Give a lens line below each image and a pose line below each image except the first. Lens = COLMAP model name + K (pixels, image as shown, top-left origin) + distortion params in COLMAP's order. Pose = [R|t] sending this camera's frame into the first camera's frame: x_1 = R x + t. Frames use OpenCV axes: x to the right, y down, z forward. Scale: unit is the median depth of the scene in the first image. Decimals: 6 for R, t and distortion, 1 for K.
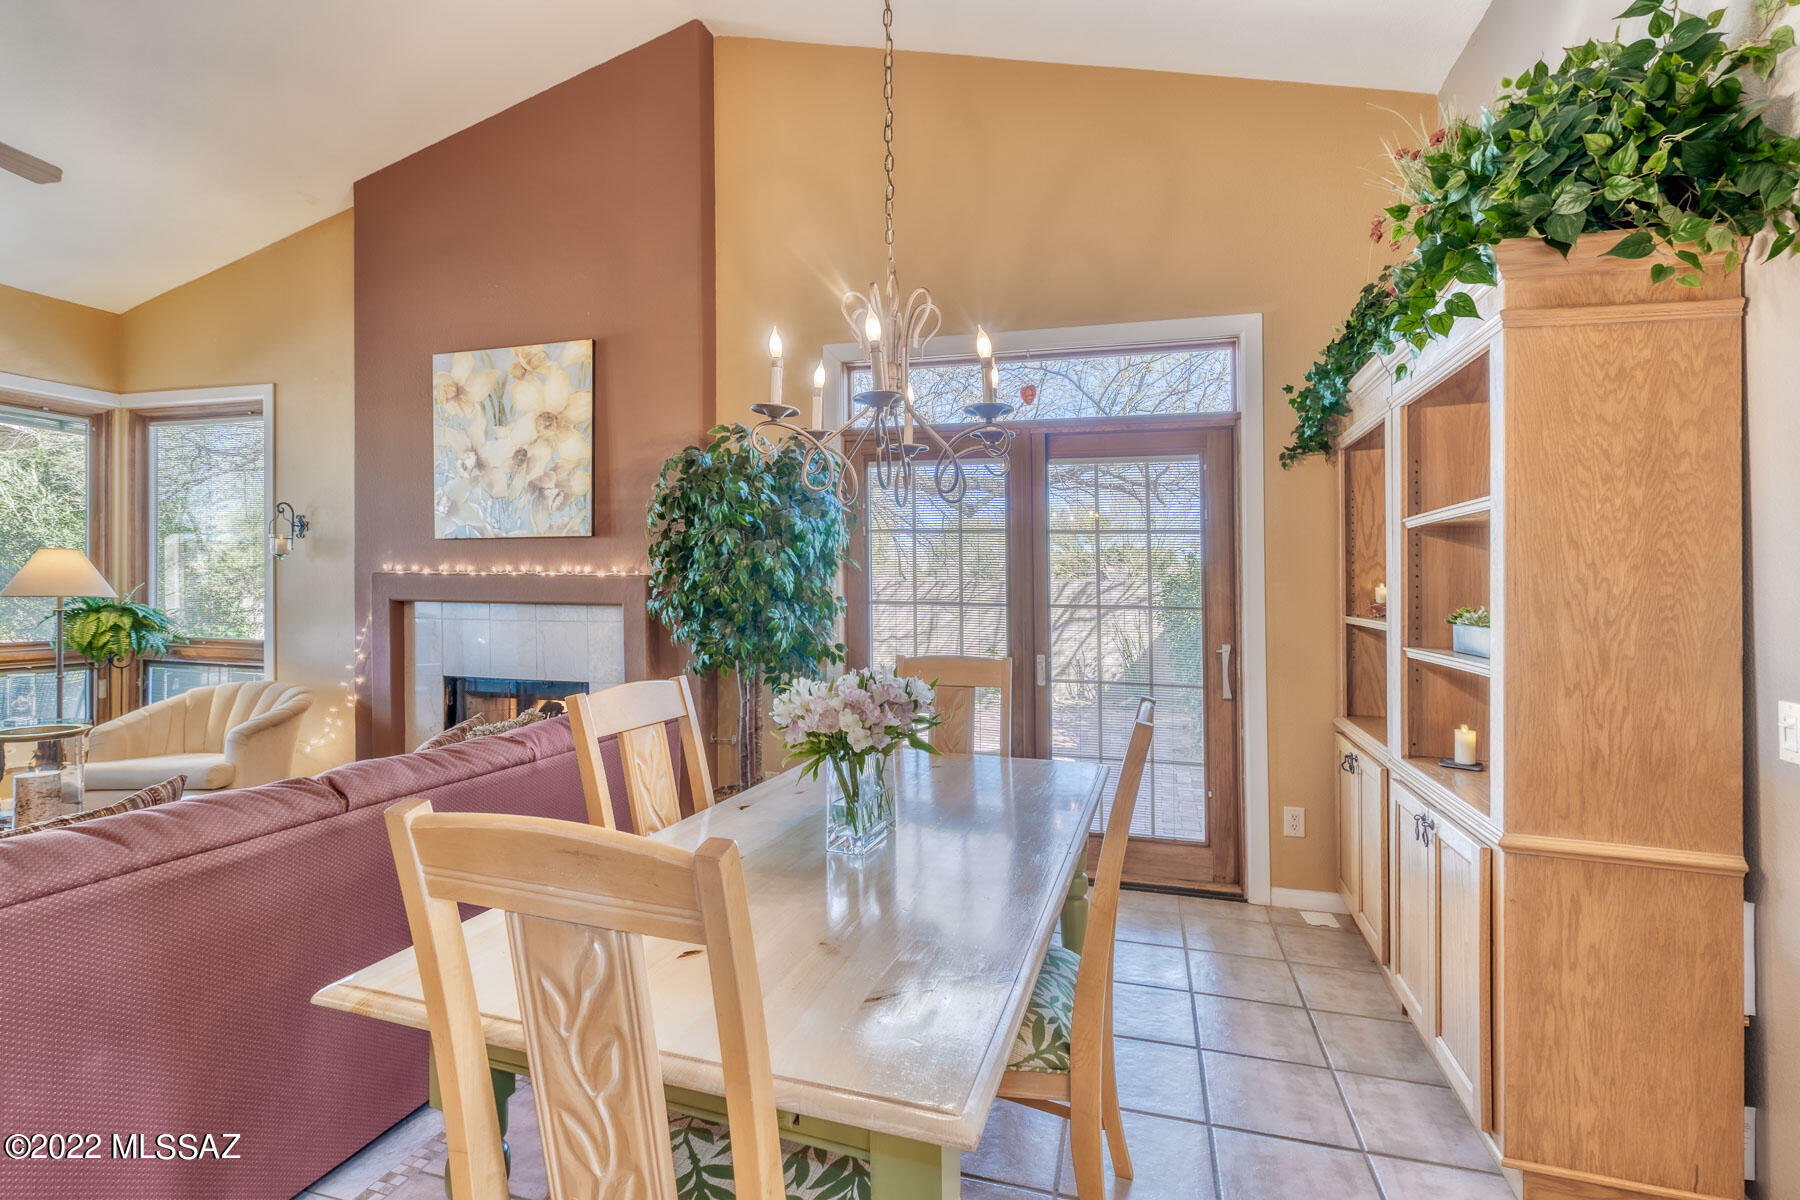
lens RADIAL K [[812.8, 0, 902.1], [0, 812.8, 586.5], [0, 0, 1]] dist [-0.002010, 0.000601]
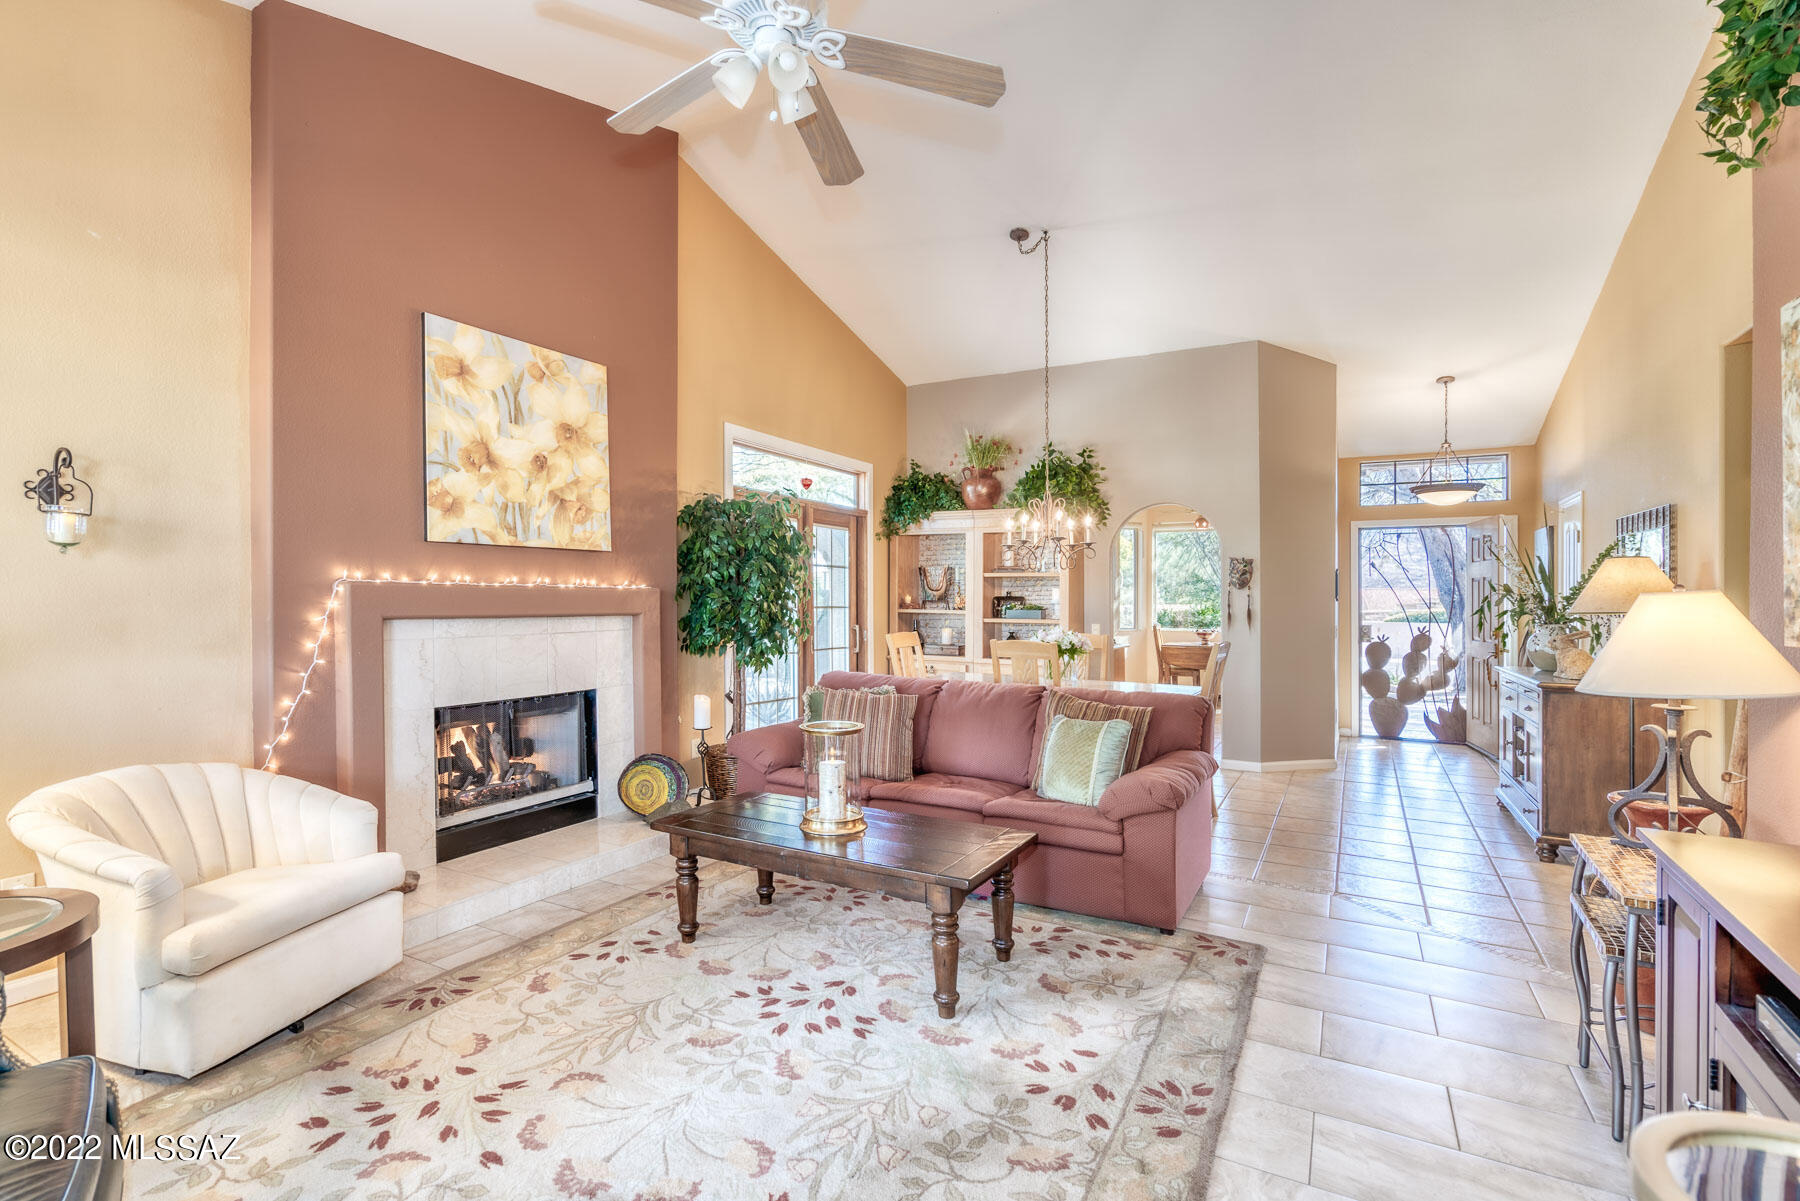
lens RADIAL K [[832.4, 0, 873.3], [0, 832.4, 603.5], [0, 0, 1]] dist [-0.000526, 0.000091]
pose [[0.247116, -0.014374, 0.968879, -1.288310], [-0.001958, 0.999881, 0.015333, -0.009827], [-0.968984, -0.005686, 0.247059, 0.367081]]
